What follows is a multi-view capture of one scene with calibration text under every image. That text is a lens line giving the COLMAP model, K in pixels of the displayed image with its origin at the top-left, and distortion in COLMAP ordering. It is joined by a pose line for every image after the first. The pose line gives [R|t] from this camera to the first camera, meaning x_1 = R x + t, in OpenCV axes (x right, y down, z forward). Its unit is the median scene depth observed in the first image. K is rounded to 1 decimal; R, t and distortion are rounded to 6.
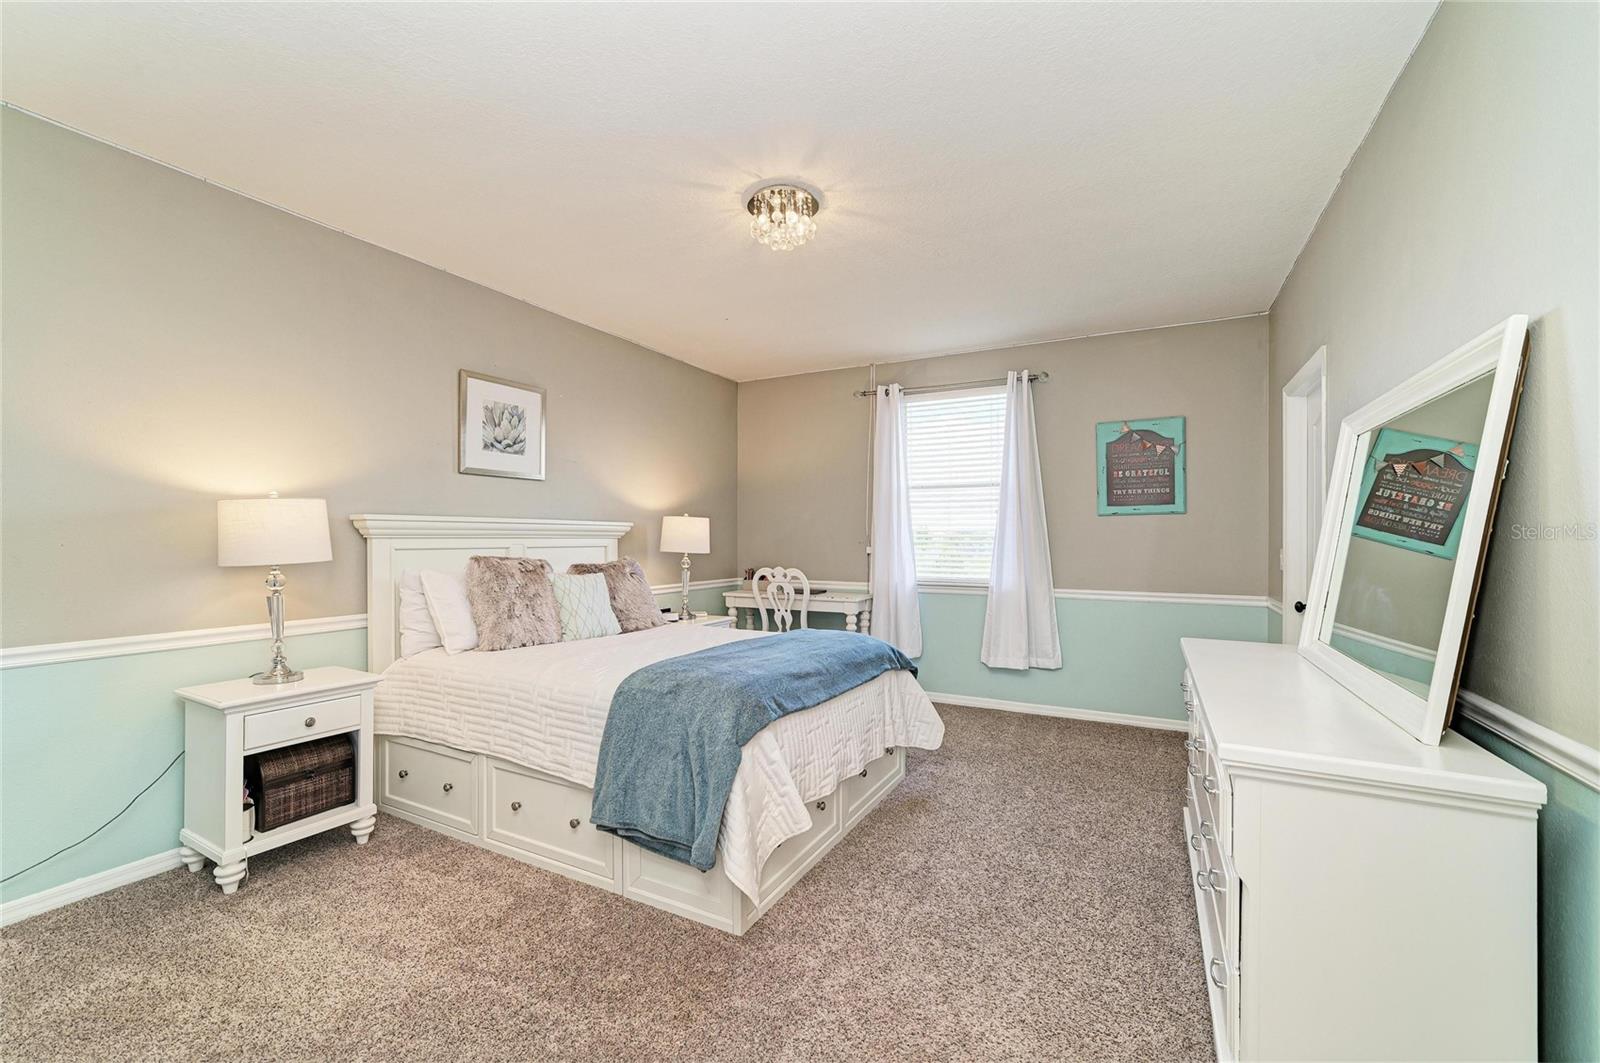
lens RADIAL K [[656.1, 0, 802.2], [0, 656.1, 537.4], [0, 0, 1]] dist [-0.019104, 0.007382]
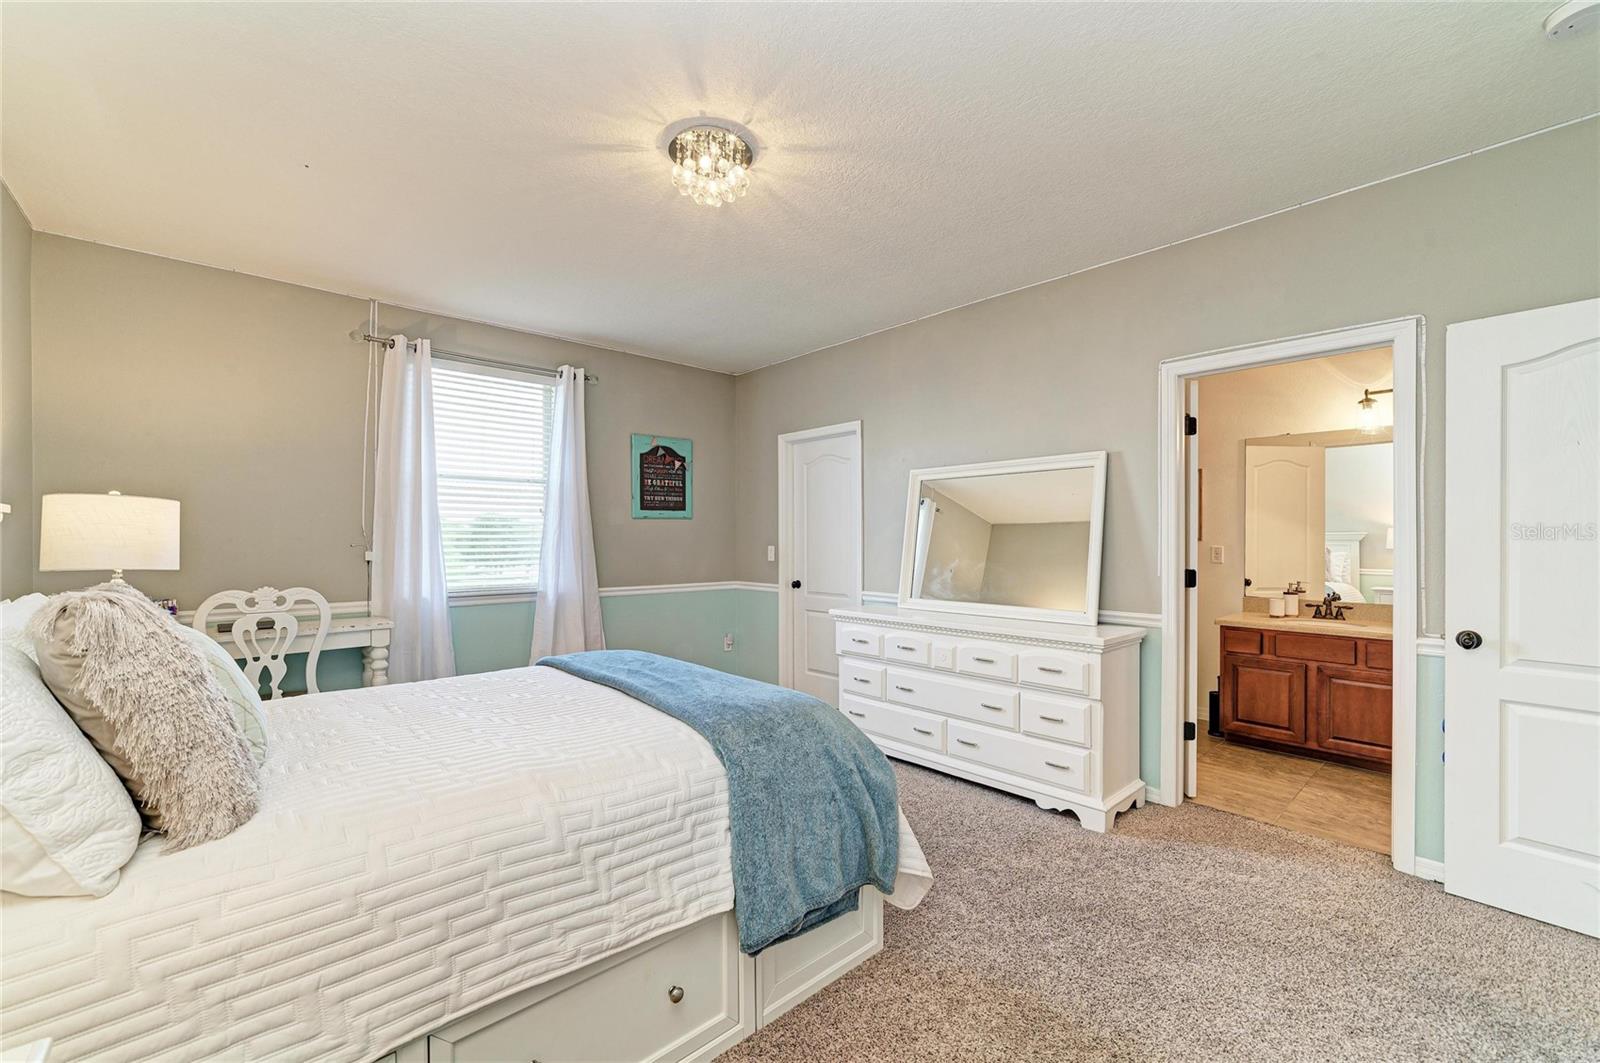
lens RADIAL K [[656.1, 0, 802.2], [0, 656.1, 537.4], [0, 0, 1]] dist [-0.019104, 0.007382]
pose [[0.333057, -0.001302, 0.942906, -0.476442], [-0.000393, 0.999999, 0.001519, -0.002720], [-0.942907, -0.000877, 0.333056, 0.356368]]
